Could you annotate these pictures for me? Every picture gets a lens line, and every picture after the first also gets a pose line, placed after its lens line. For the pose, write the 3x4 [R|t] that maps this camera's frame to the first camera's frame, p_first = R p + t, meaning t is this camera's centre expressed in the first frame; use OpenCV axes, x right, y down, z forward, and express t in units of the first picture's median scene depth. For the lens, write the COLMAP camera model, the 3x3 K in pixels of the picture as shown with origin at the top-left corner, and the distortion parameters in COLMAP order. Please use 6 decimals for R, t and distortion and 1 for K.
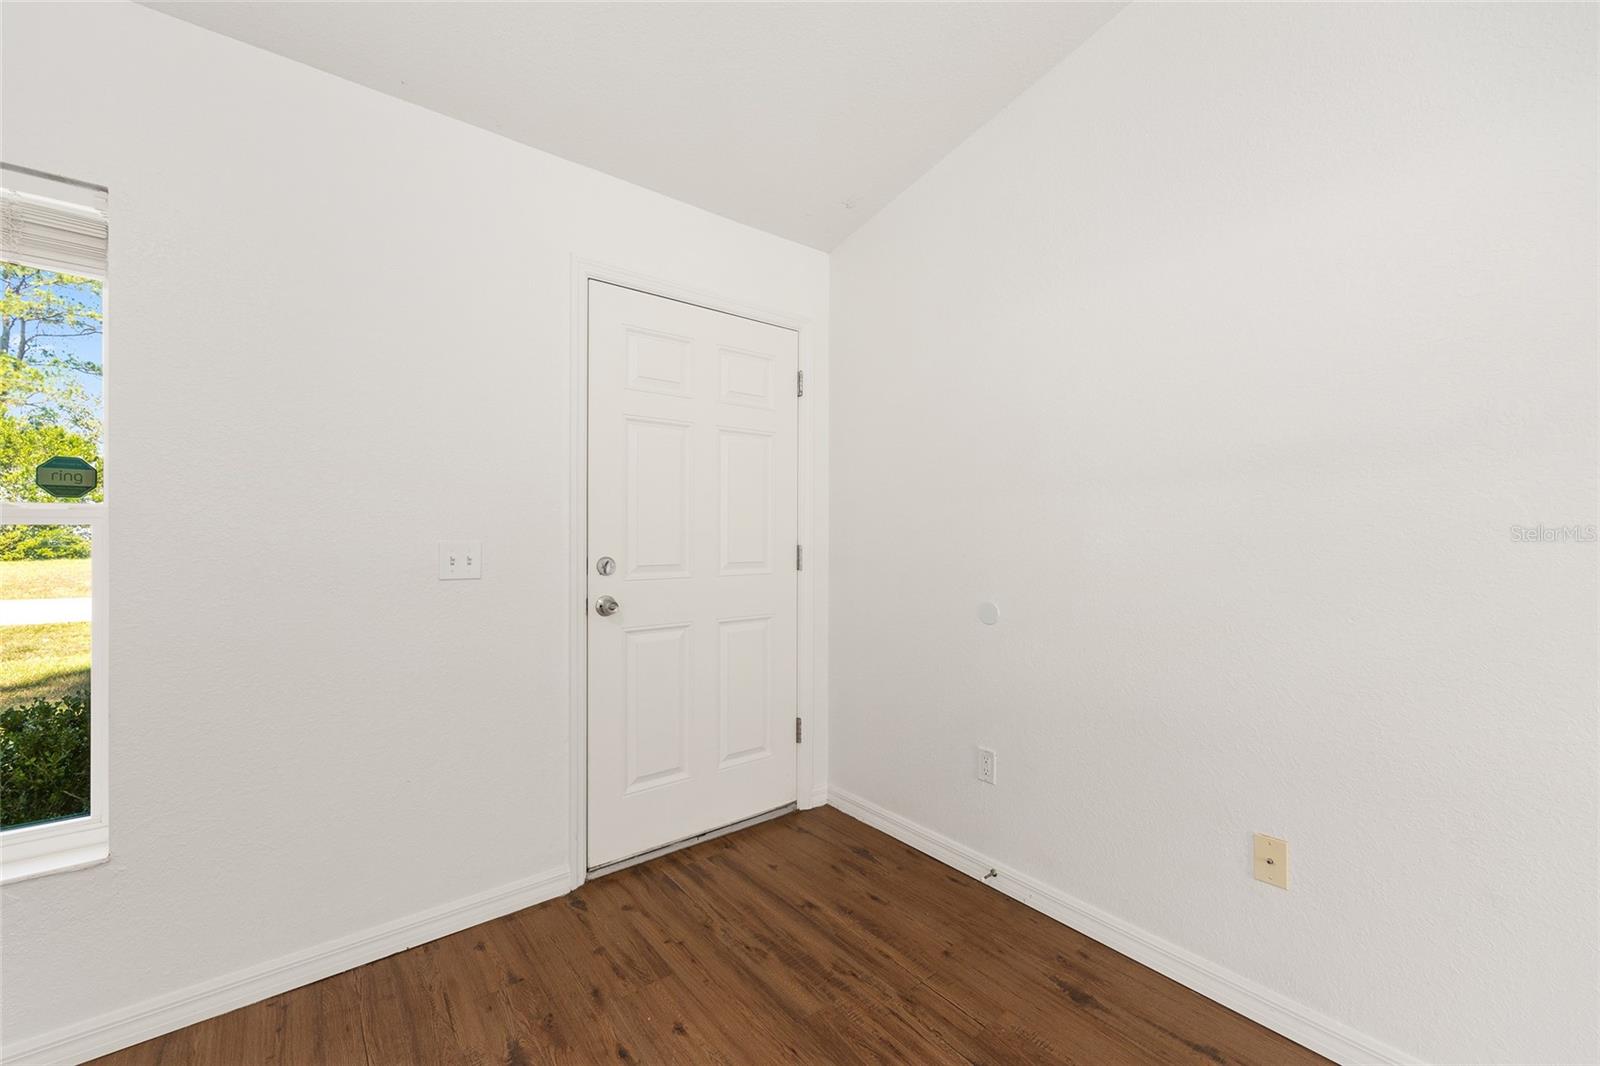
lens RADIAL K [[645.4, 0, 801.9], [0, 645.4, 532.2], [0, 0, 1]] dist [-0.004955, 0.002405]
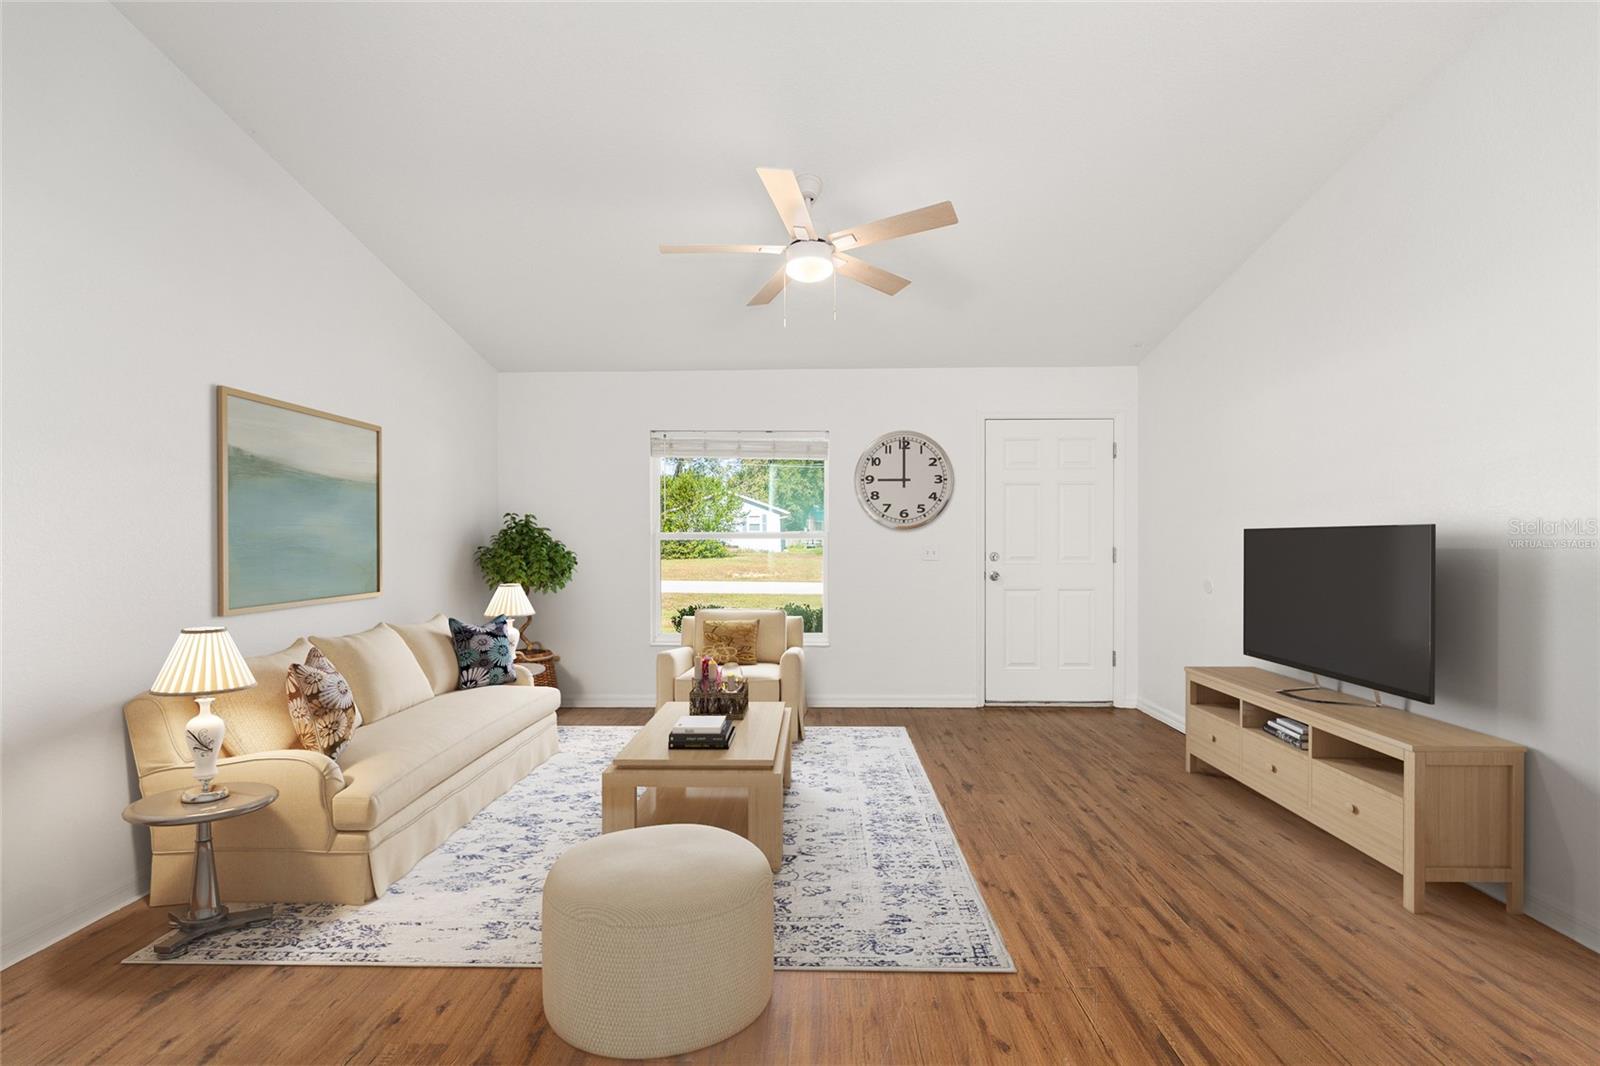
lens RADIAL K [[645.4, 0, 797.5], [0, 645.4, 546.8], [0, 0, 1]] dist [-0.004955, 0.002405]
pose [[0.760837, 0.001827, -0.648941, 0.565324], [0.005518, 0.999942, 0.009286, -0.001449], [0.648920, -0.010646, 0.760782, -0.994043]]
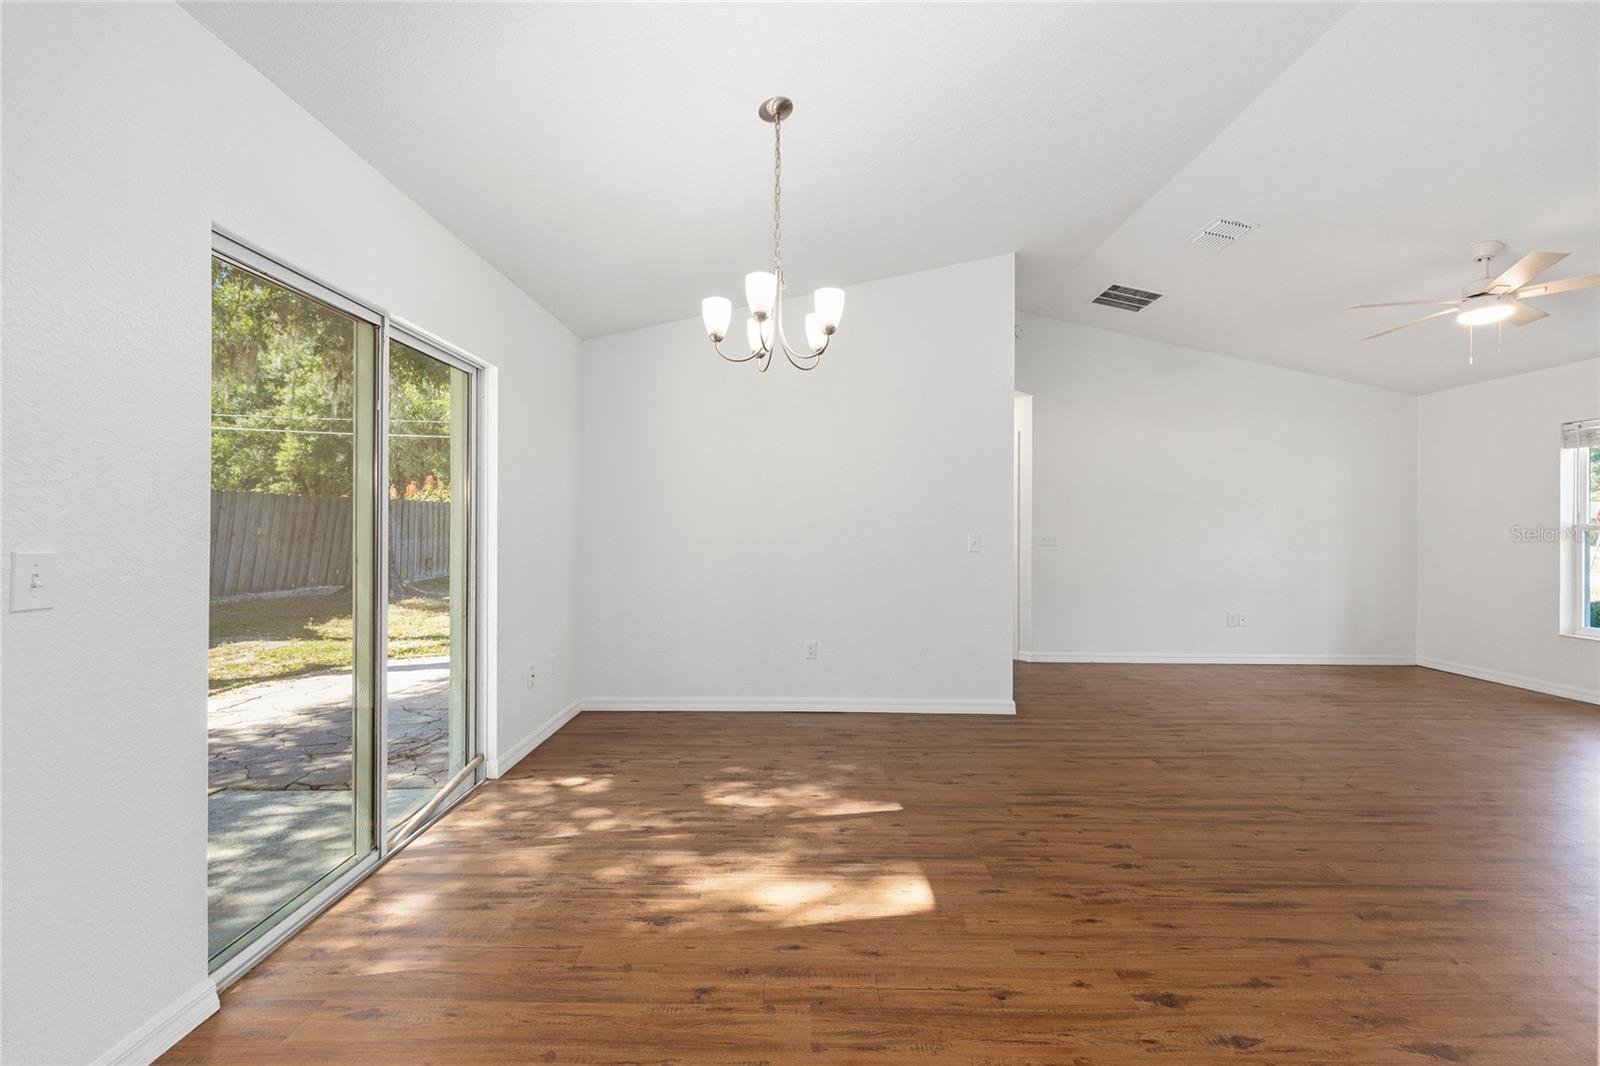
lens RADIAL K [[645.4, 0, 796.2], [0, 645.4, 523.2], [0, 0, 1]] dist [-0.004955, 0.002405]
pose [[-0.641480, -0.009651, -0.767079, 2.090755], [-0.005824, 0.999953, -0.007710, -0.002660], [0.767118, -0.000478, -0.641506, -0.274444]]
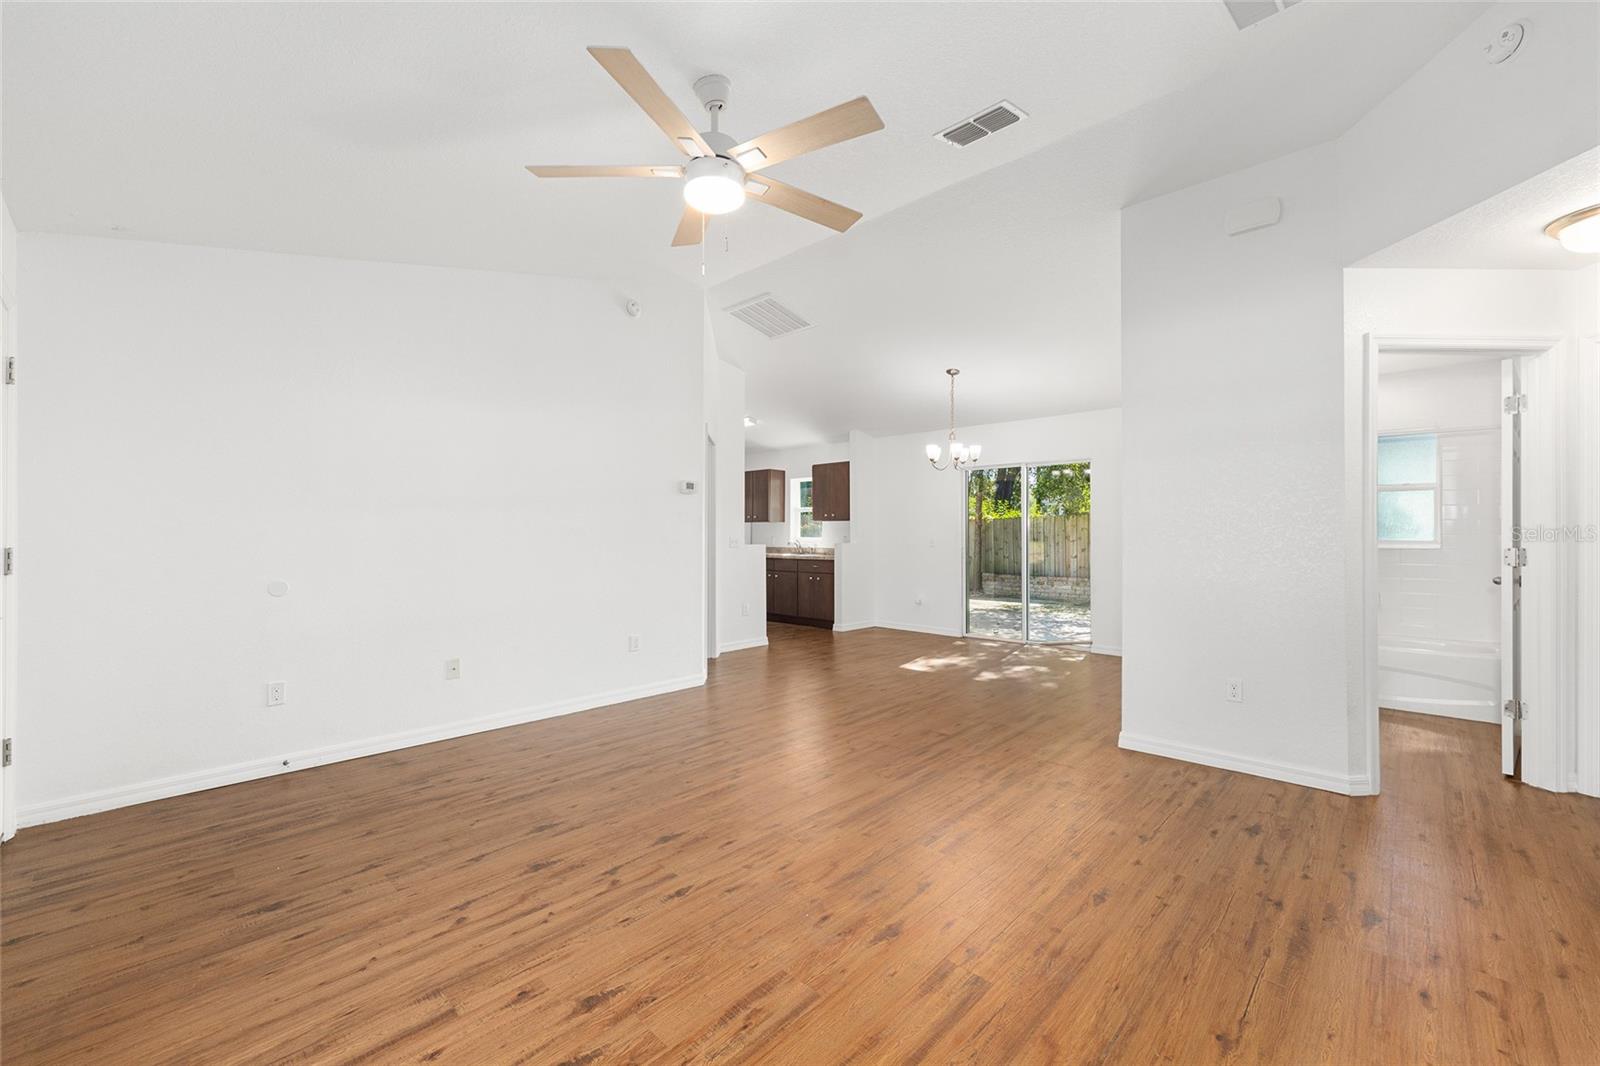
lens RADIAL K [[645.4, 0, 802.8], [0, 645.4, 535.8], [0, 0, 1]] dist [-0.004955, 0.002405]
pose [[-0.131473, -0.006263, 0.991300, -1.314466], [0.000204, 0.999980, 0.006345, -0.004397], [-0.991320, 0.001037, -0.131469, 0.010086]]
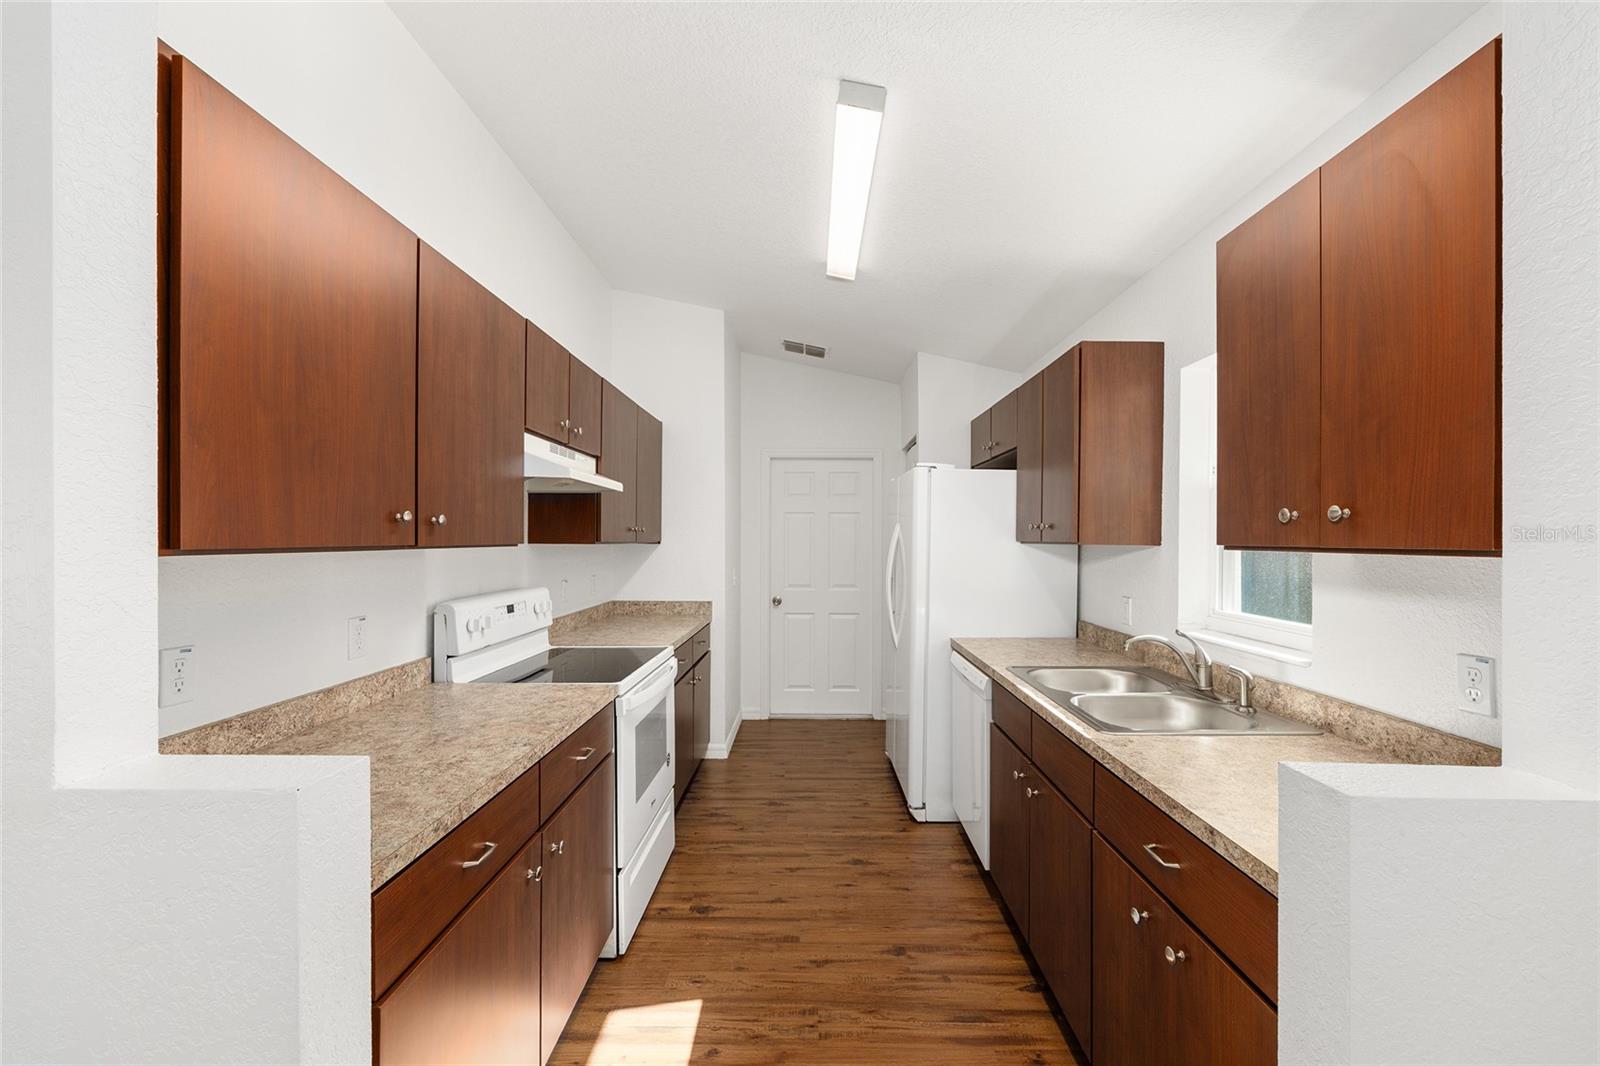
lens RADIAL K [[645.4, 0, 793.7], [0, 645.4, 542.5], [0, 0, 1]] dist [-0.004955, 0.002405]
pose [[0.653902, -0.003933, 0.756569, 1.728970], [-0.001529, 0.999978, 0.006519, -0.080062], [-0.756578, -0.005420, 0.653881, -0.677853]]
